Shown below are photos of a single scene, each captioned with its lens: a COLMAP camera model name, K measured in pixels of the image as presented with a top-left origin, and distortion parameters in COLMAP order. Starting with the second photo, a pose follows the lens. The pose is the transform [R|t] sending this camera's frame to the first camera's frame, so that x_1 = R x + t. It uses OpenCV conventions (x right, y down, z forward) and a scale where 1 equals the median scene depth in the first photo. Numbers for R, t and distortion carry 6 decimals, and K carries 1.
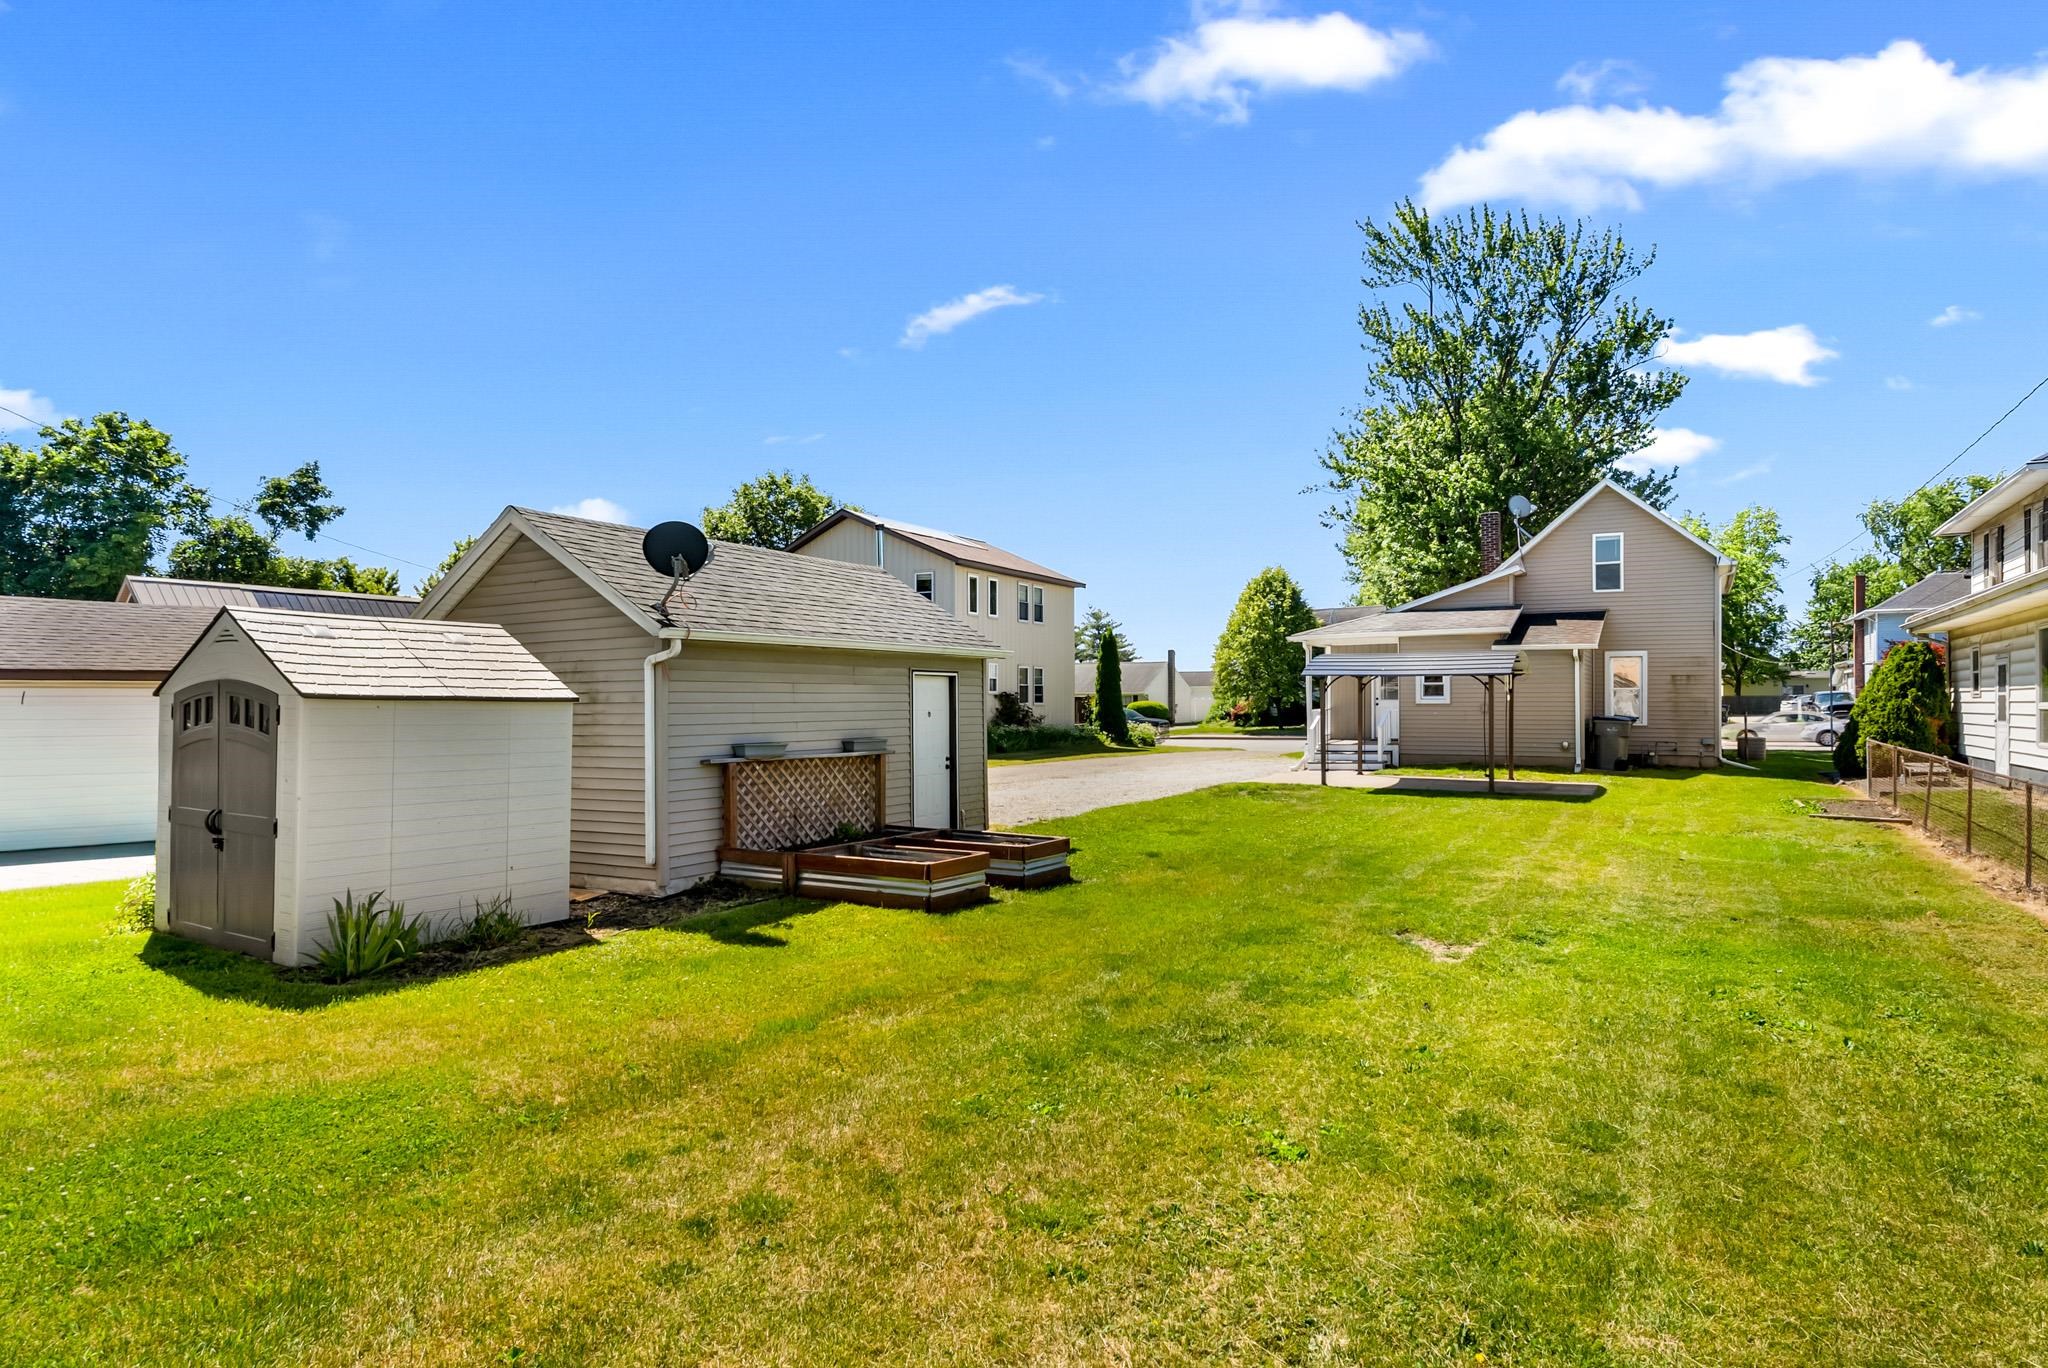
lens RADIAL K [[1102.0, 0, 1024.0], [0, 1102.0, 684.0], [0, 0, 1]] dist [0.001999, 0.000061]
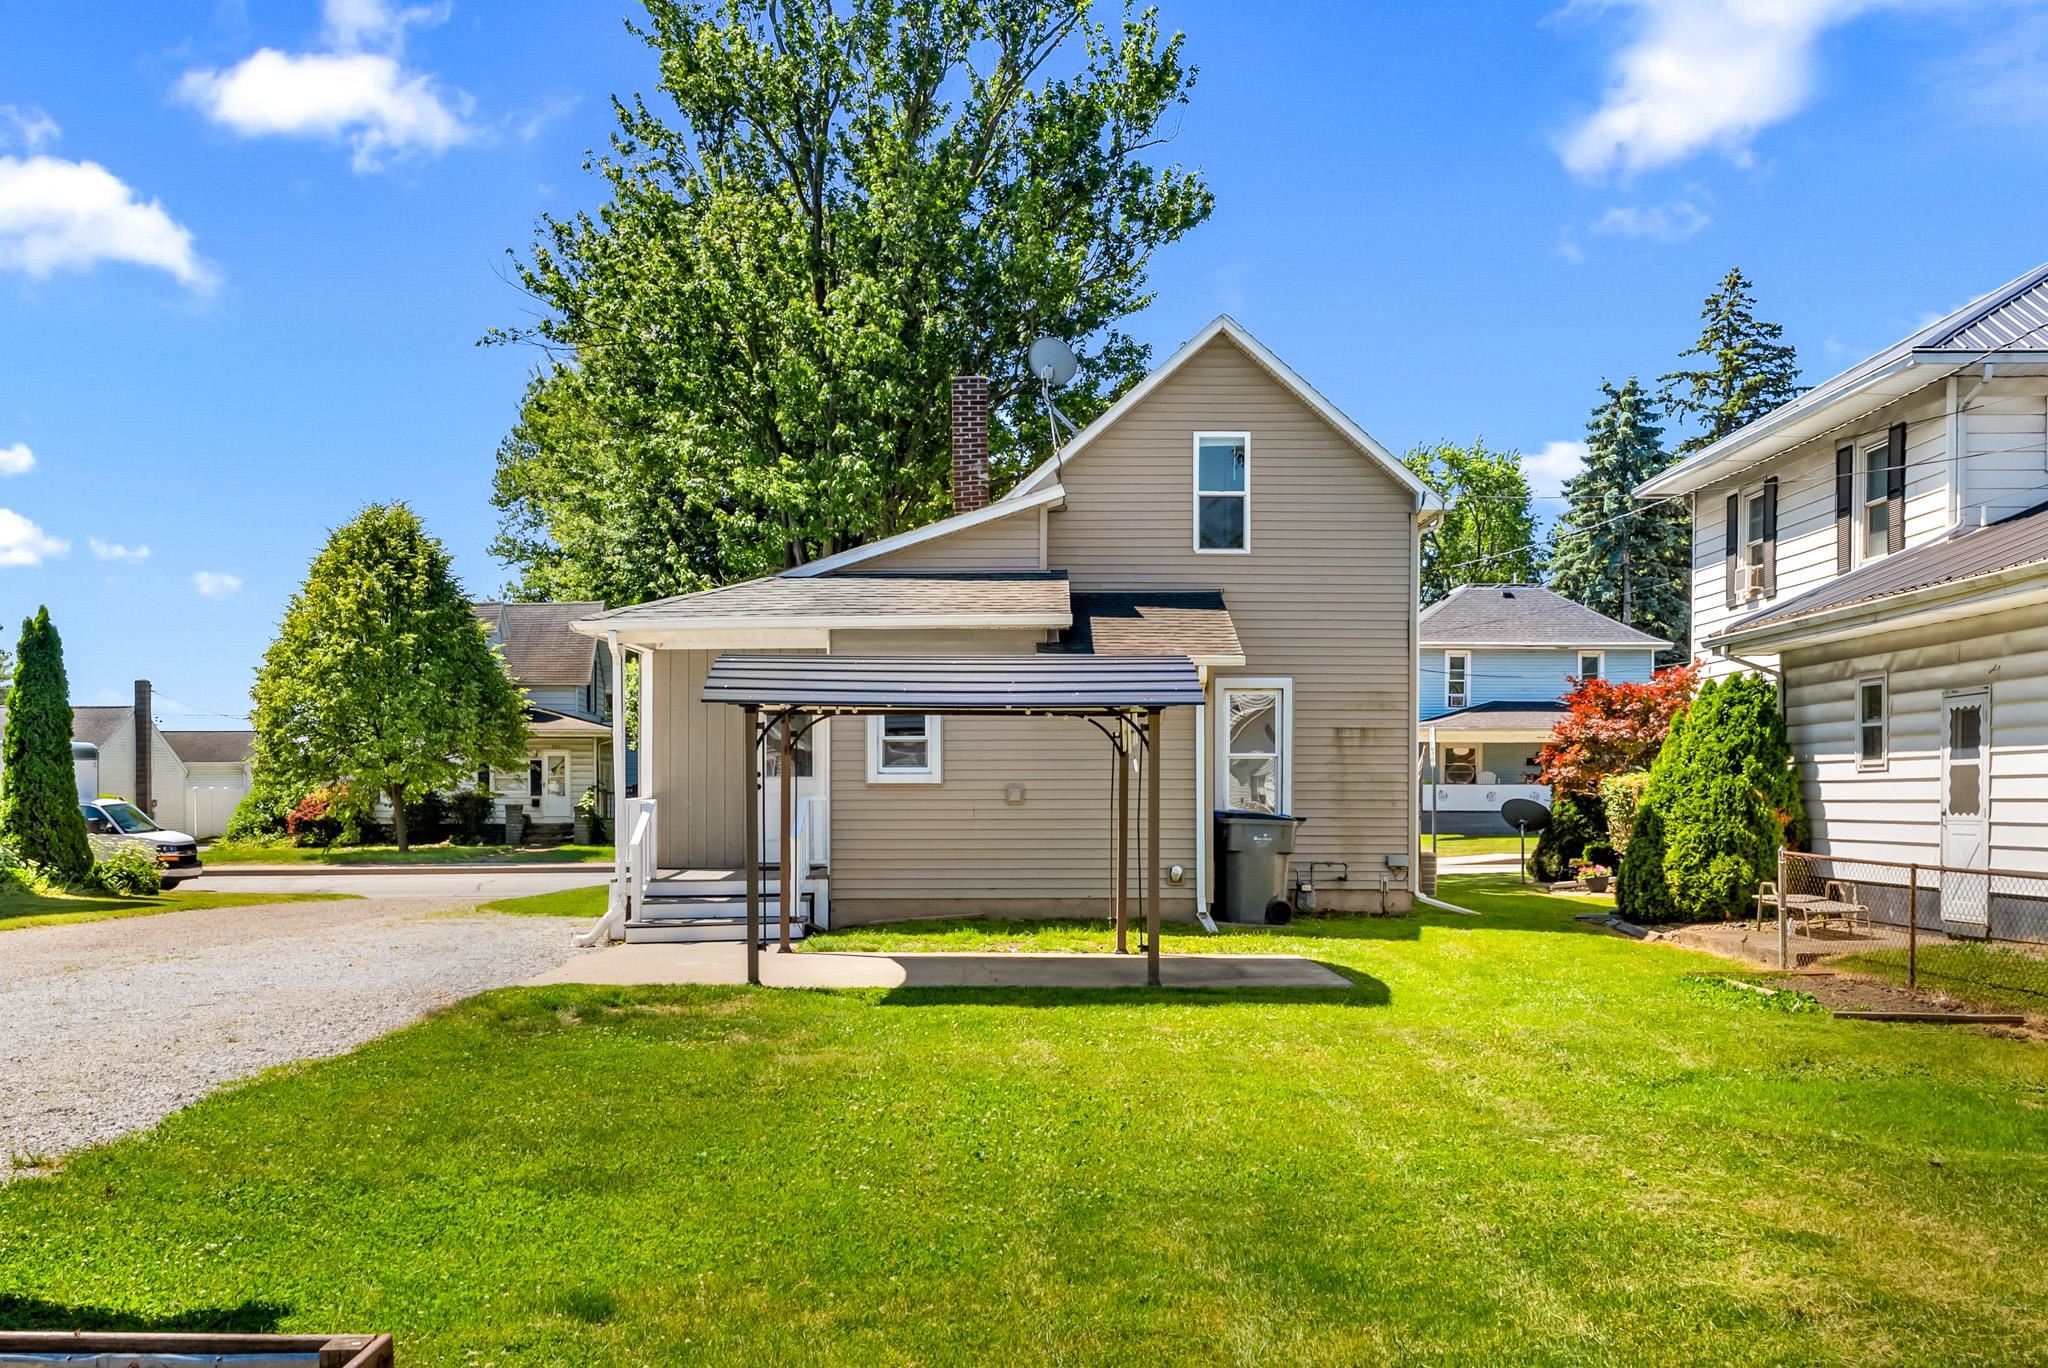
lens RADIAL K [[2183.1, 0, 1020.8], [0, 2183.1, 801.4], [0, 0, 1]] dist [0.000508, 0.003285]
pose [[0.864478, -0.000094, 0.502670, -0.026819], [-0.008708, 0.999847, 0.015163, 0.011216], [-0.502595, -0.017486, 0.864345, 0.223477]]
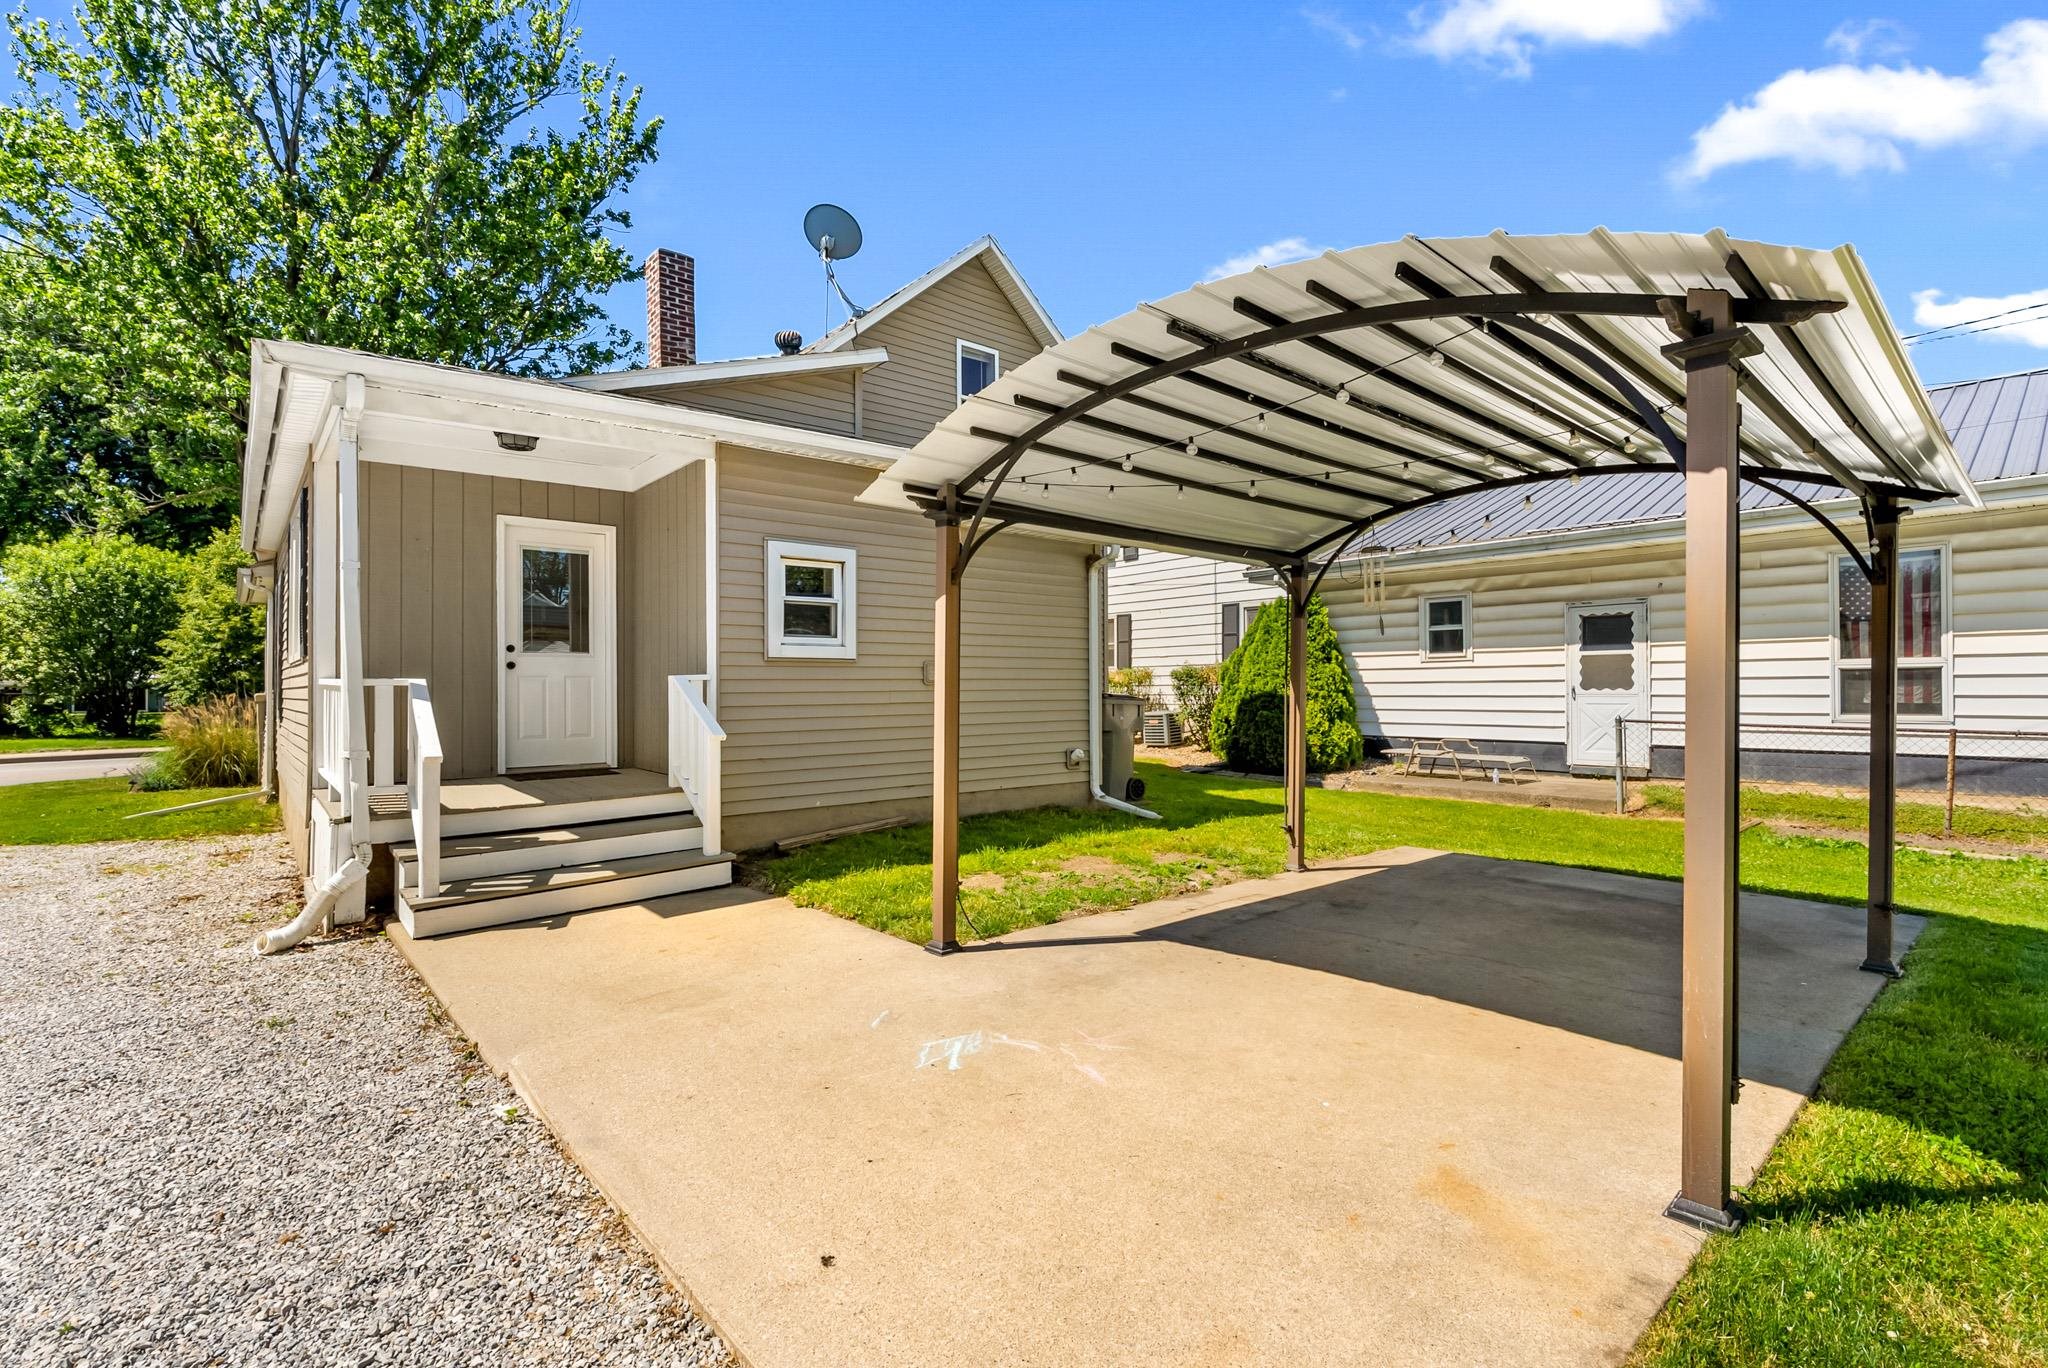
lens RADIAL K [[911.5, 0, 1024.0], [0, 911.5, 684.0], [0, 0, 1]] dist [-0.001336, 0.000048]
pose [[0.327501, 0.004155, 0.944842, 0.127734], [-0.010644, 0.999943, -0.000708, 0.025105], [-0.944791, -0.009825, 0.327527, 0.848237]]
